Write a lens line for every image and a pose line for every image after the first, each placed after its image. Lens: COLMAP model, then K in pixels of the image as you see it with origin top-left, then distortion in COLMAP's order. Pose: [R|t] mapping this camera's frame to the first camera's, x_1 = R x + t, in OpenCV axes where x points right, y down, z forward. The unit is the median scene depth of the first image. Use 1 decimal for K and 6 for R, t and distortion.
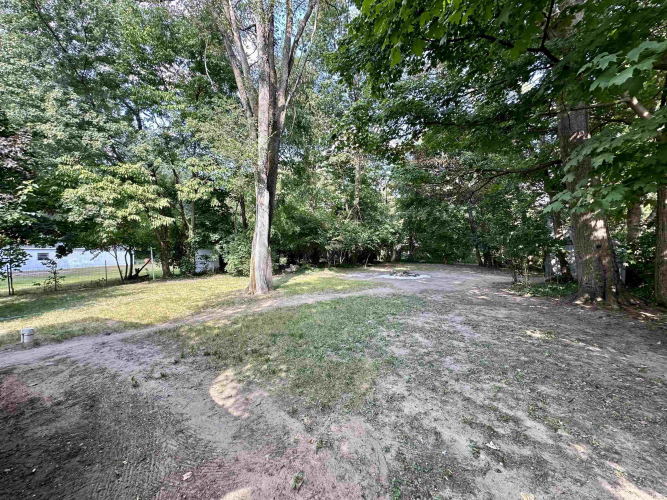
lens RADIAL K [[266.3, 0, 333.5], [0, 266.3, 249.1], [0, 0, 1]] dist [-0.006289, 0.001282]
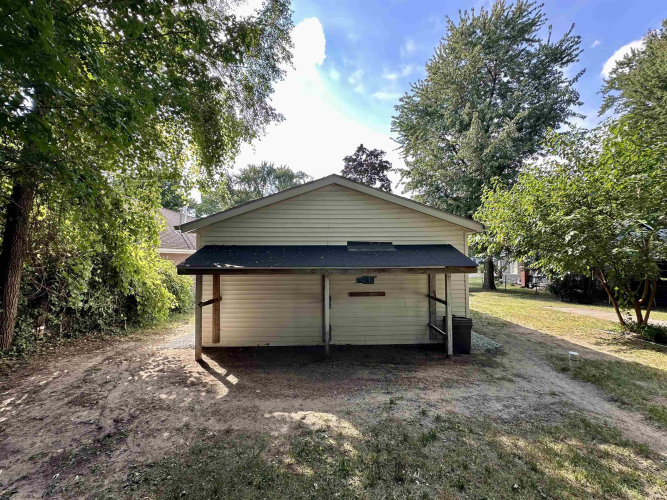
lens RADIAL K [[266.3, 0, 332.9], [0, 266.3, 252.0], [0, 0, 1]] dist [-0.006289, 0.001282]
pose [[-0.737804, -0.012653, -0.674897, 0.224928], [-0.002550, 0.999869, -0.015957, -0.078287], [0.675011, -0.010052, -0.737739, 1.746219]]
